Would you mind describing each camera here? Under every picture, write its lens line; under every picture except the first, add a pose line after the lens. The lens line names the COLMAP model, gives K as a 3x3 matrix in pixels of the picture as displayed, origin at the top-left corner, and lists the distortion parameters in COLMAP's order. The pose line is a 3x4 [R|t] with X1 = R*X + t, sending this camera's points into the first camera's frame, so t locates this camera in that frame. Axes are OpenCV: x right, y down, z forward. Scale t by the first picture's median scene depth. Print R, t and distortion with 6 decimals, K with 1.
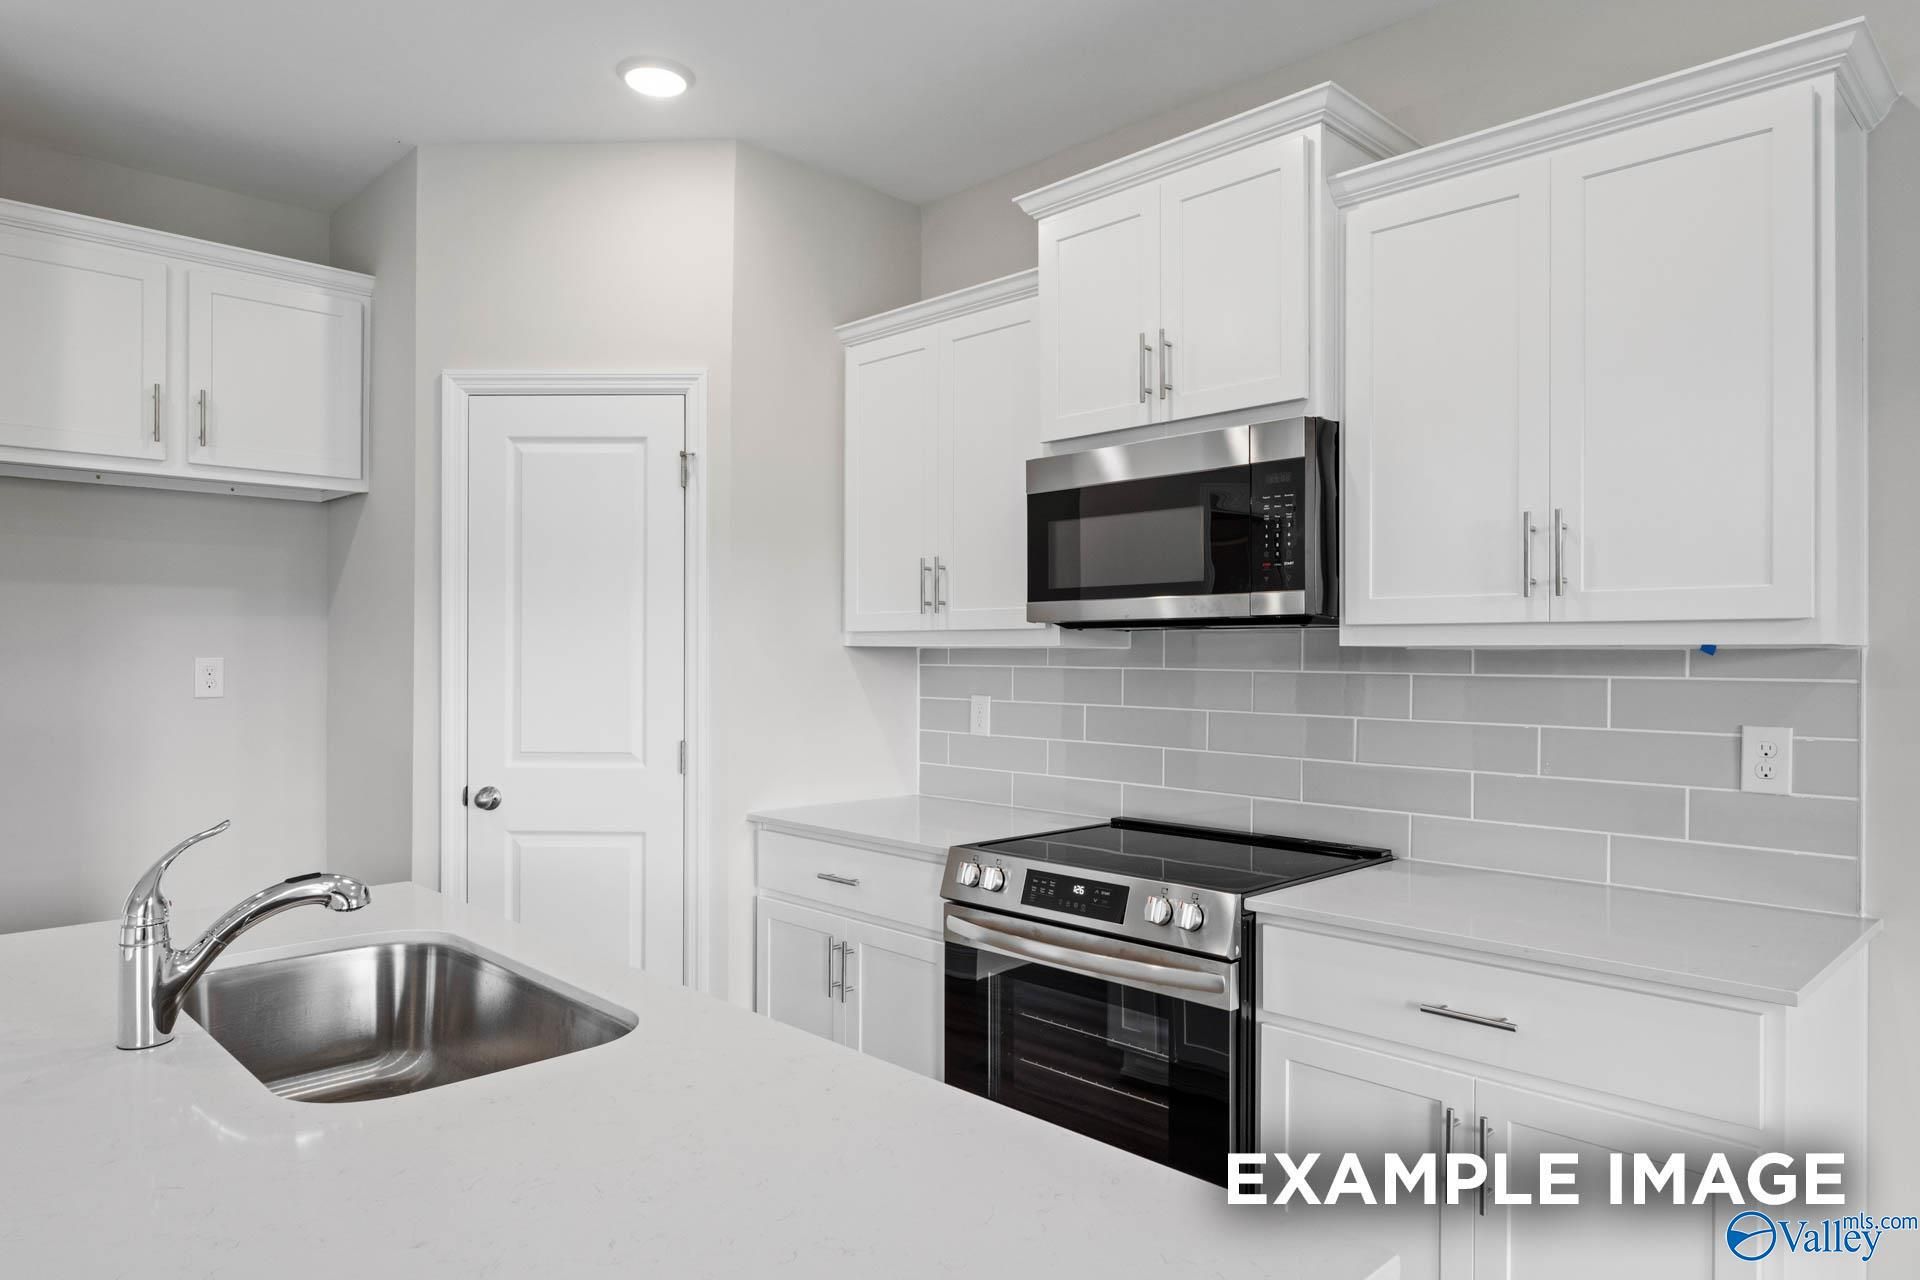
lens RADIAL K [[1187.1, 0, 958.9], [0, 1187.1, 642.3], [0, 0, 1]] dist [0.000580, 0.000019]
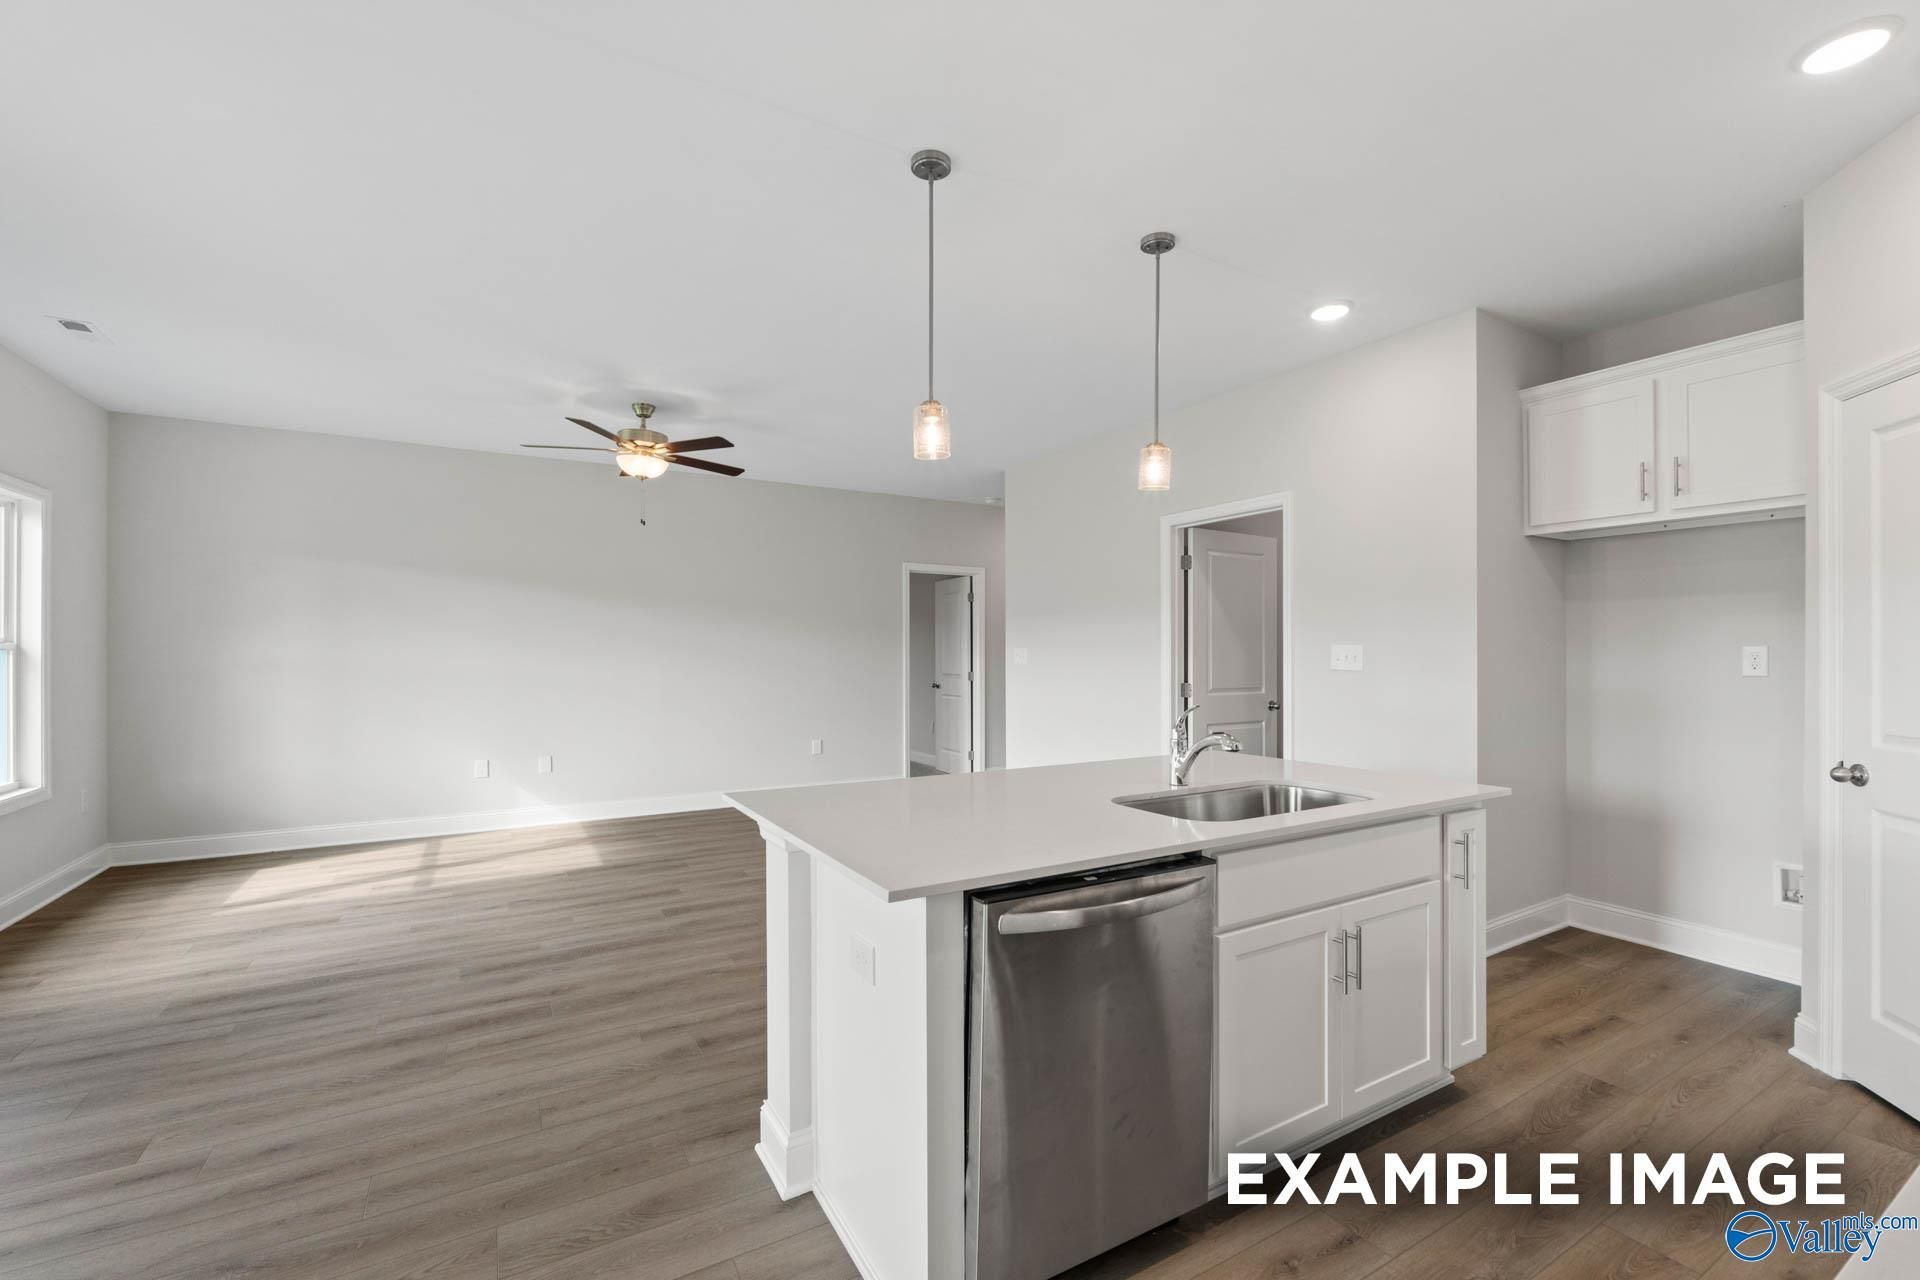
lens RADIAL K [[836.9, 0, 962.3], [0, 836.9, 648.5], [0, 0, 1]] dist [0.004229, 0.000160]
pose [[-0.251068, -0.006724, -0.967946, 0.530339], [0.007005, 0.999937, -0.008763, 0.018661], [0.967944, -0.008981, -0.251005, 0.413694]]
